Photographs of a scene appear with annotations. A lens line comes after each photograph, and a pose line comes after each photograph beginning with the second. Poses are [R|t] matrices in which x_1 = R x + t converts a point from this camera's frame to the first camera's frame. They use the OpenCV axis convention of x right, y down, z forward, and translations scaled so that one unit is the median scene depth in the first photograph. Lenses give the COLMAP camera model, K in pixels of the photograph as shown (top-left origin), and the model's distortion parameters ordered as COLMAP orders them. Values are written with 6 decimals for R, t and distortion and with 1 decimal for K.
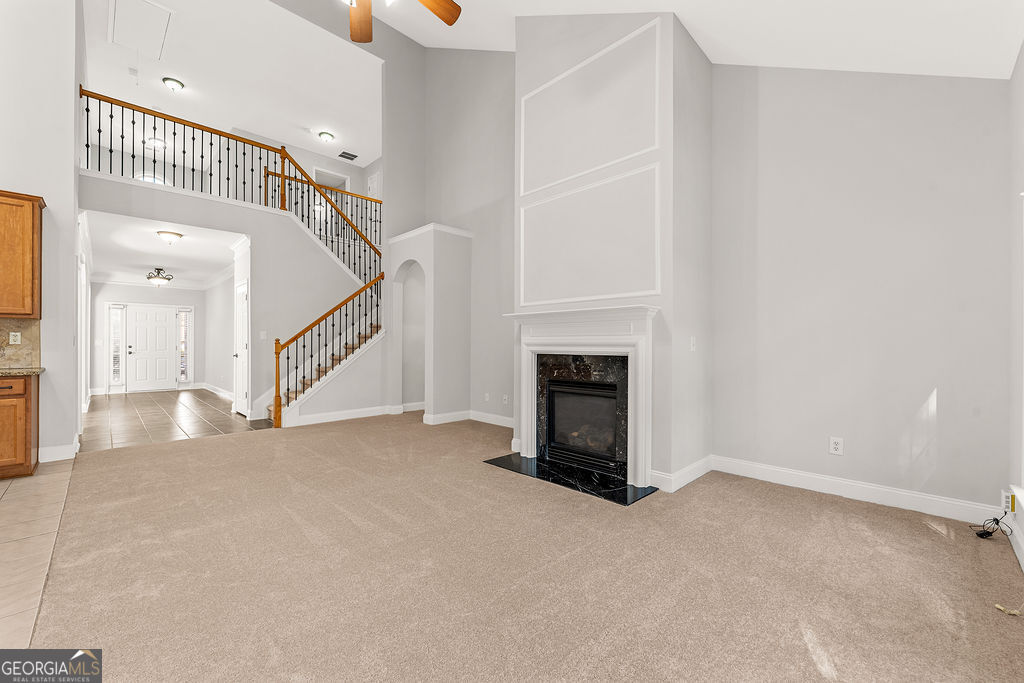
lens RADIAL K [[417.6, 0, 507.7], [0, 417.6, 346.8], [0, 0, 1]] dist [0.000262, 0.000316]
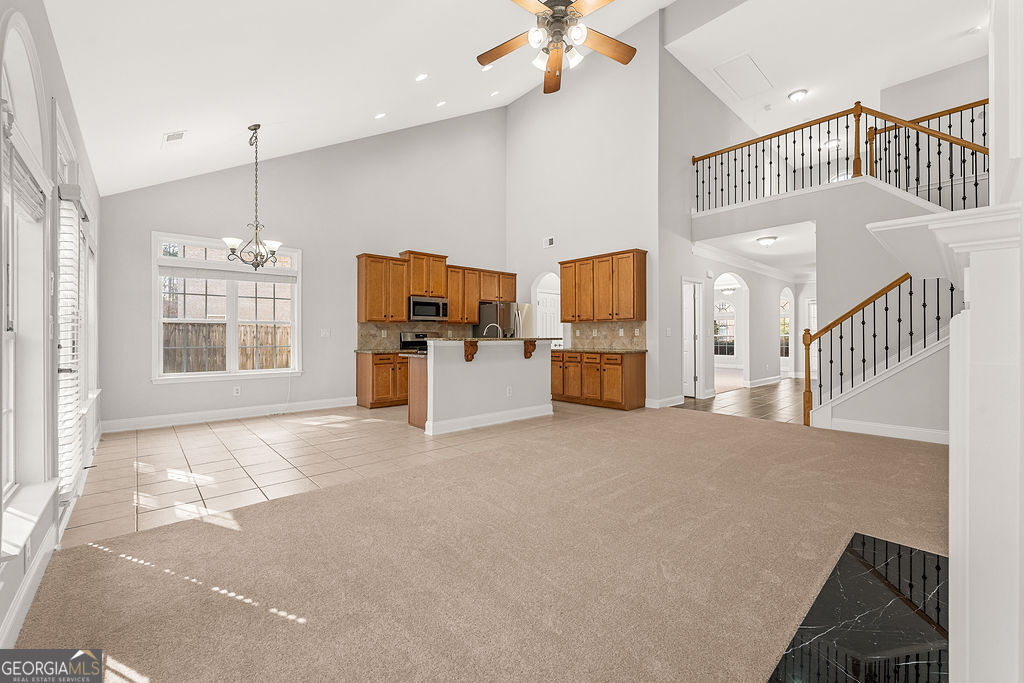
lens RADIAL K [[417.6, 0, 510.4], [0, 417.6, 335.9], [0, 0, 1]] dist [0.000262, 0.000316]
pose [[-0.056896, -0.001574, -0.998379, 0.402181], [-0.003359, 0.999993, -0.001385, -0.000258], [0.998374, 0.003275, -0.056900, 0.395163]]
